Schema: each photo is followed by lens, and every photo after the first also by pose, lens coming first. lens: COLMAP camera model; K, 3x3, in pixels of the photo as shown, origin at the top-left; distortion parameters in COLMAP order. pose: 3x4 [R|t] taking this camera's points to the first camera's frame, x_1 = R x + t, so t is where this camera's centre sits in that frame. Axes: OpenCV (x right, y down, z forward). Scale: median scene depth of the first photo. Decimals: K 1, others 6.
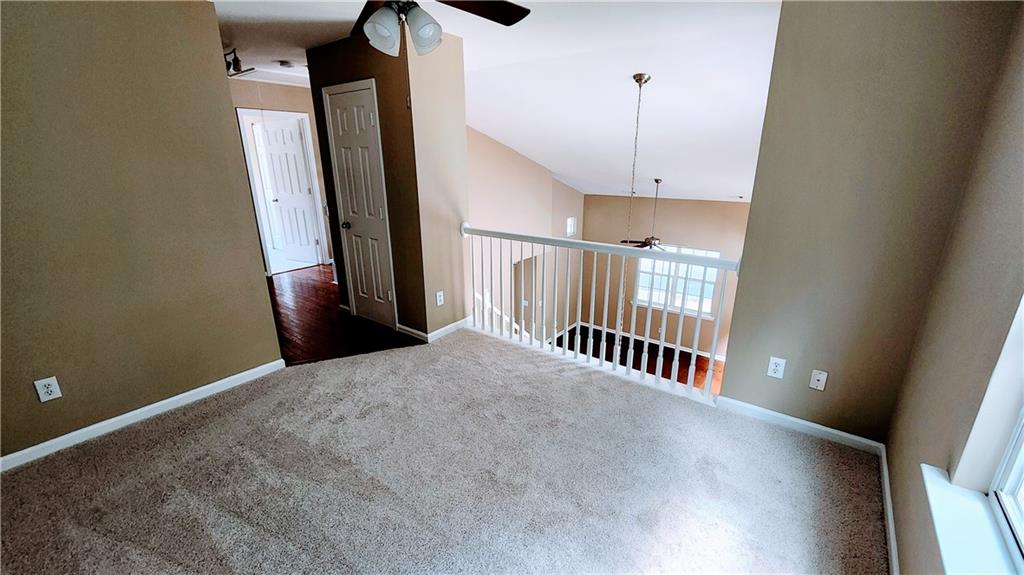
lens RADIAL K [[415.7, 0, 516.7], [0, 415.7, 287.4], [0, 0, 1]] dist [-0.001206, -0.000075]
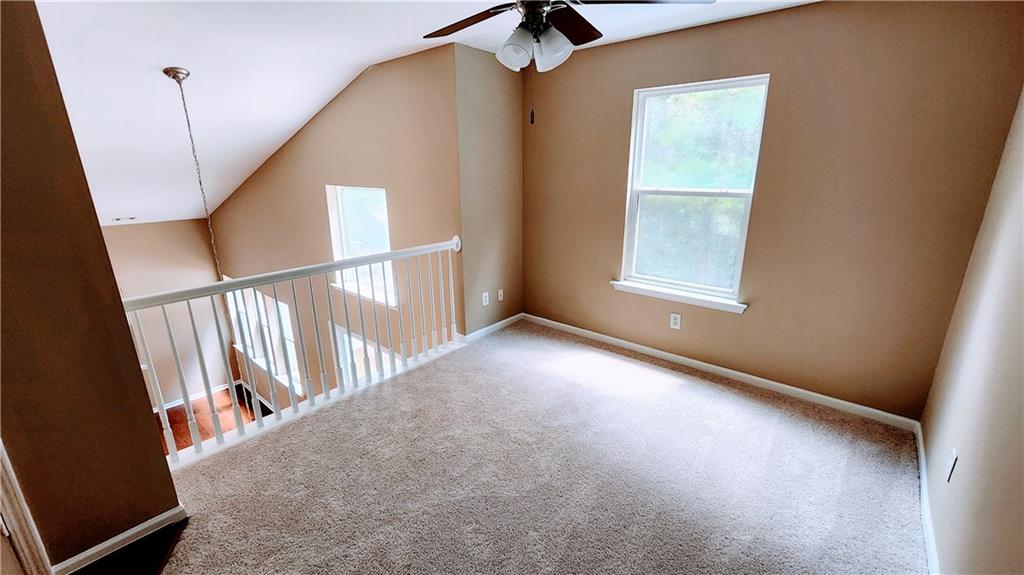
lens RADIAL K [[421.3, 0, 511.0], [0, 421.3, 292.0], [0, 0, 1]] dist [-0.003450, -0.000318]
pose [[0.066008, -0.281769, 0.957209, -0.698745], [0.303814, 0.919428, 0.249697, -0.157991], [-0.950442, 0.274331, 0.146295, 0.504843]]
